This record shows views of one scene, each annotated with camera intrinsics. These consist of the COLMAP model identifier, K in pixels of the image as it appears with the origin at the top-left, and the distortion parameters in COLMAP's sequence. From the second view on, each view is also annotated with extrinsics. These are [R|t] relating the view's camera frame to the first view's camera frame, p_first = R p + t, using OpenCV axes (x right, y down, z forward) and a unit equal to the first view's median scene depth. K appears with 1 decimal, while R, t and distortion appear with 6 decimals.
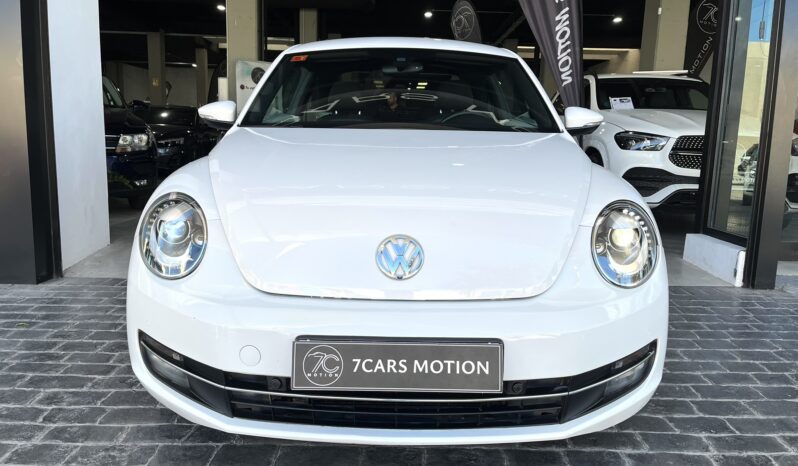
lens RADIAL K [[618.6, 0, 390.1], [0, 618.6, 230.8], [0, 0, 1]] dist [0.046293, -0.088309]
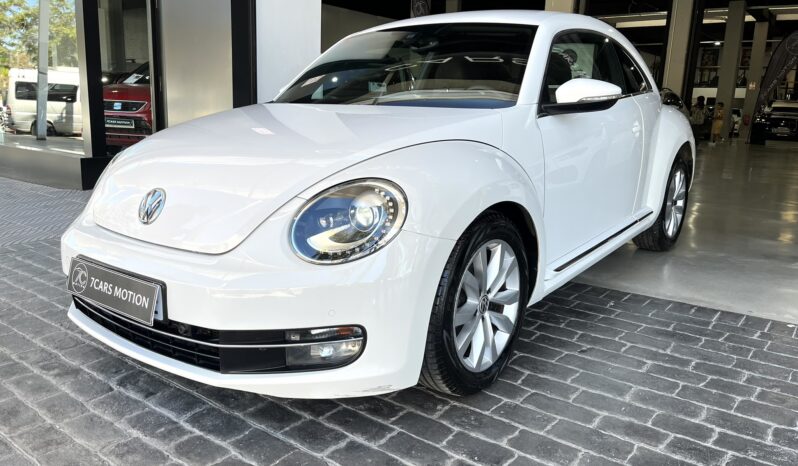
lens RADIAL K [[618.6, 0, 396.9], [0, 618.6, 241.0], [0, 0, 1]] dist [0.046293, -0.088309]
pose [[0.786362, 0.130384, -0.603850, 0.879661], [-0.105121, 0.991460, 0.077184, -0.027810], [0.608757, 0.002783, 0.793352, 0.246841]]
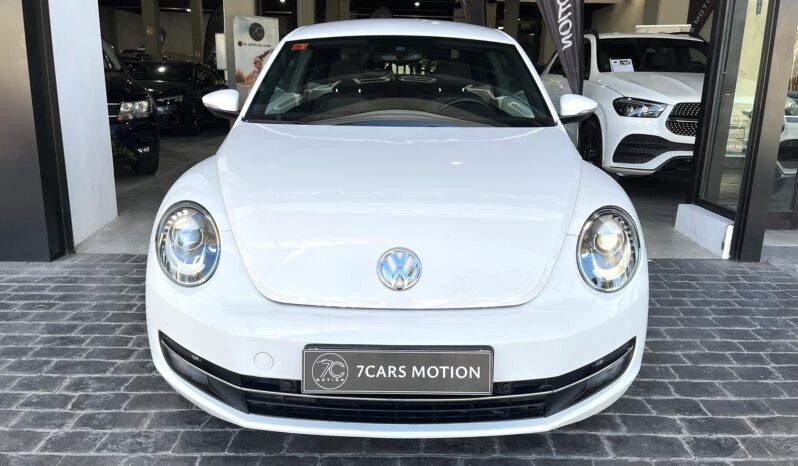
lens RADIAL K [[618.6, 0, 392.4], [0, 618.6, 232.9], [0, 0, 1]] dist [0.046293, -0.088309]
pose [[0.999985, -0.004941, 0.002559, 0.000876], [0.004688, 0.995840, 0.090994, -0.091595], [-0.002998, -0.090981, 0.995848, -0.055910]]
